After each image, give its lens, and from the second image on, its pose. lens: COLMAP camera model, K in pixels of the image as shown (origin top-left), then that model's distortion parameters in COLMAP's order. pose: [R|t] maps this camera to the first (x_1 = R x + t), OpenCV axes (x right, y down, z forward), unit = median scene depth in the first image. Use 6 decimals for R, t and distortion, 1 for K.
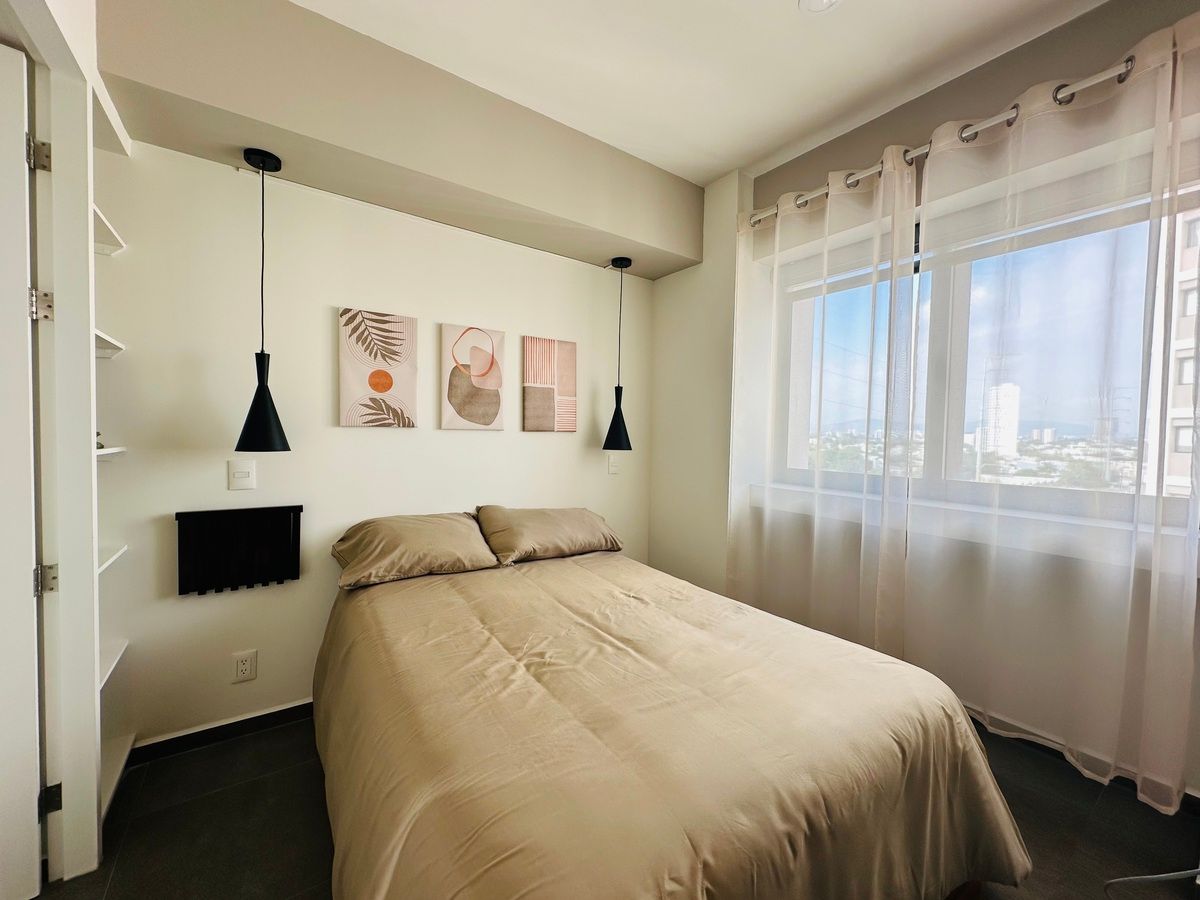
lens RADIAL K [[477.9, 0, 600.9], [0, 477.9, 452.0], [0, 0, 1]] dist [-0.001411, 0.000432]
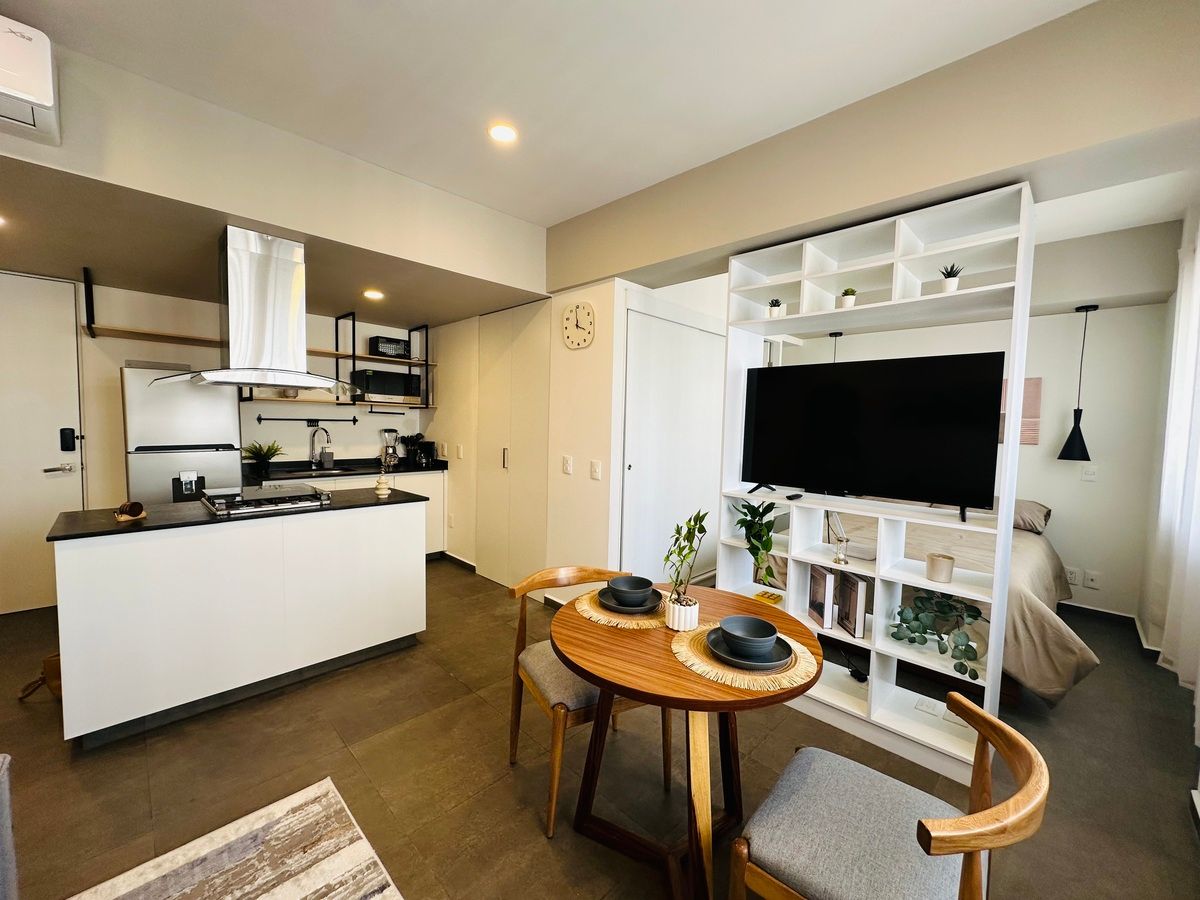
lens RADIAL K [[477.9, 0, 600.6], [0, 477.9, 451.2], [0, 0, 1]] dist [-0.001411, 0.000432]
pose [[0.171962, 0.042740, -0.984176, 1.342883], [-0.057807, 0.997775, 0.033231, 0.003235], [0.983406, 0.051178, 0.174050, -0.544983]]
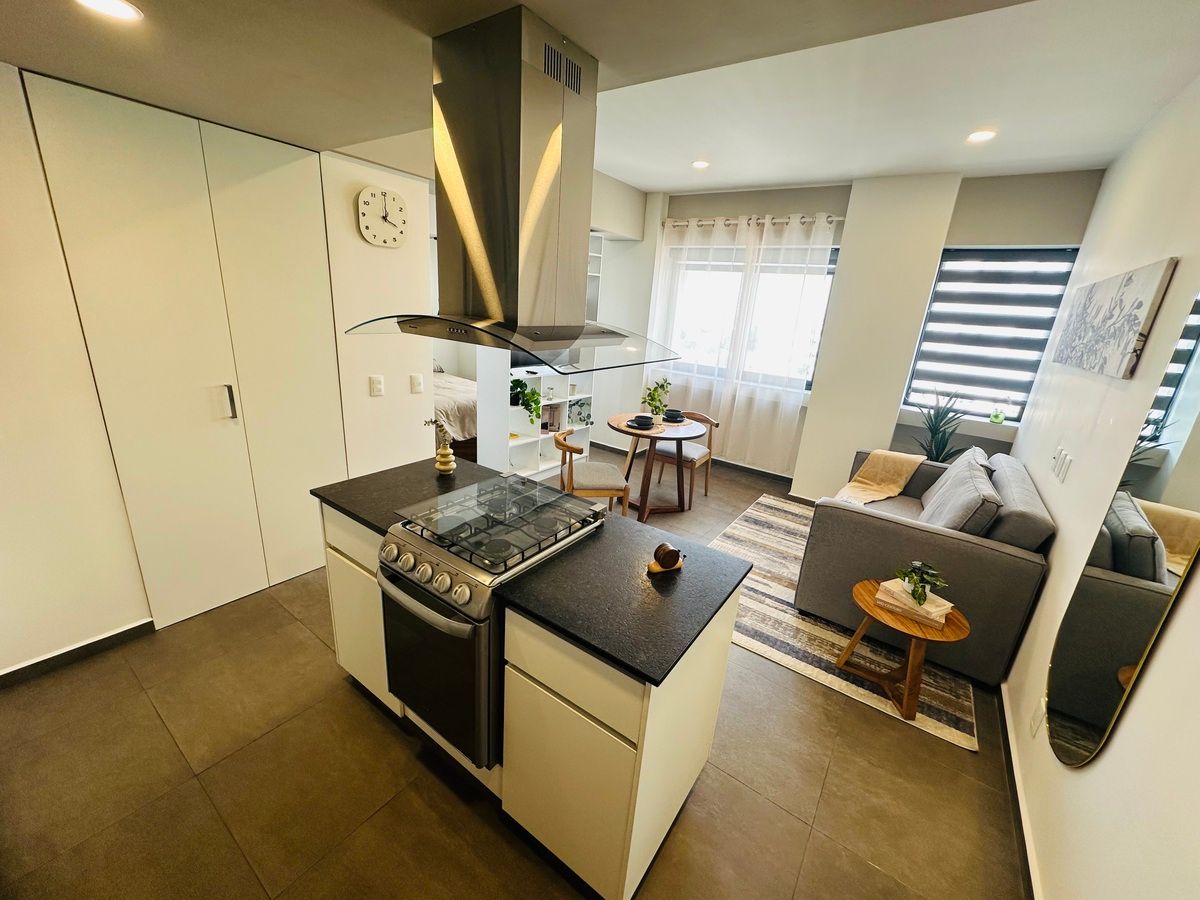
lens RADIAL K [[477.9, 0, 599.5], [0, 477.9, 451.9], [0, 0, 1]] dist [-0.001411, 0.000432]
pose [[0.943263, -0.052819, 0.327819, -0.037105], [-0.039477, 0.962426, 0.268658, -0.100504], [-0.329692, -0.266357, 0.905736, -1.833235]]
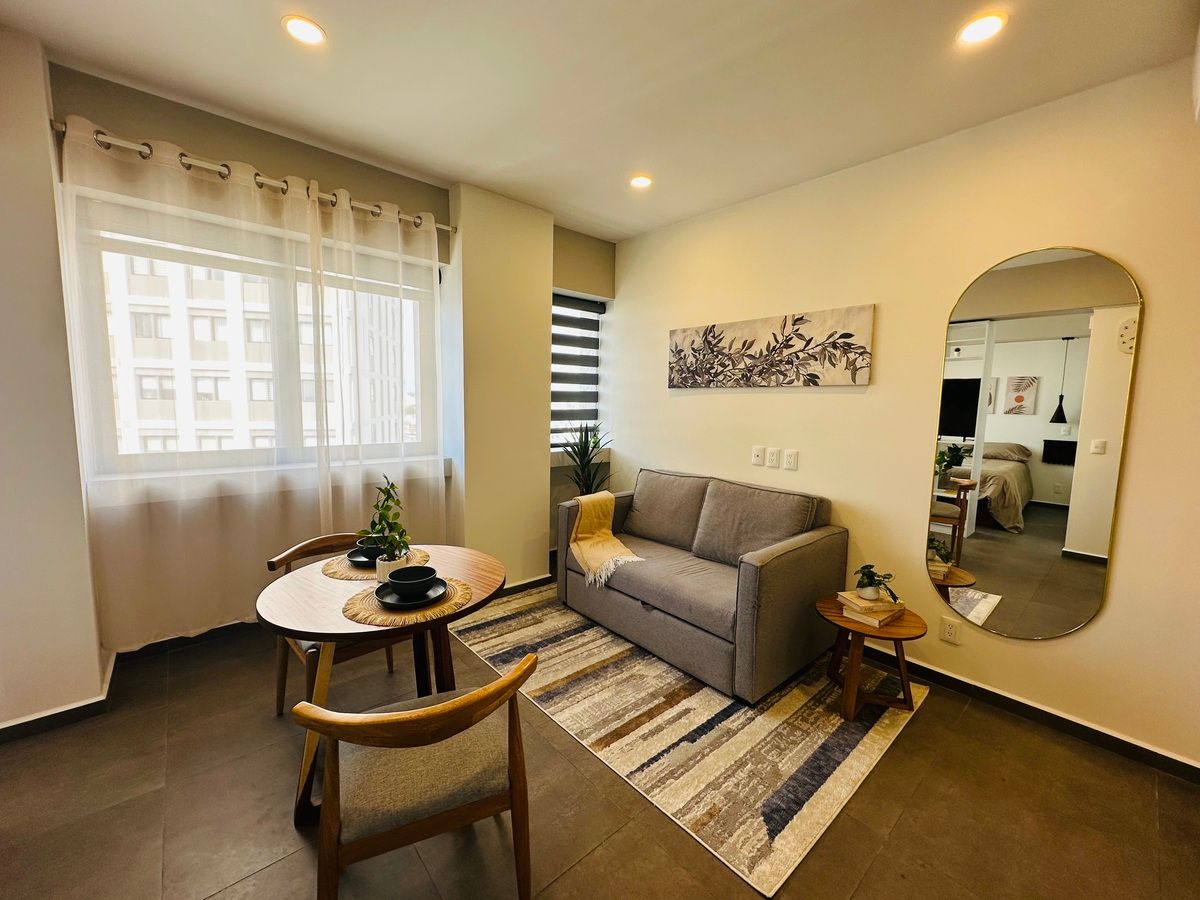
lens RADIAL K [[477.9, 0, 601.2], [0, 477.9, 450.8], [0, 0, 1]] dist [-0.001411, 0.000432]
pose [[-0.104411, -0.127927, 0.986272, -0.030361], [0.015220, 0.991371, 0.130200, -0.037989], [-0.994418, 0.028606, -0.101563, -0.571521]]
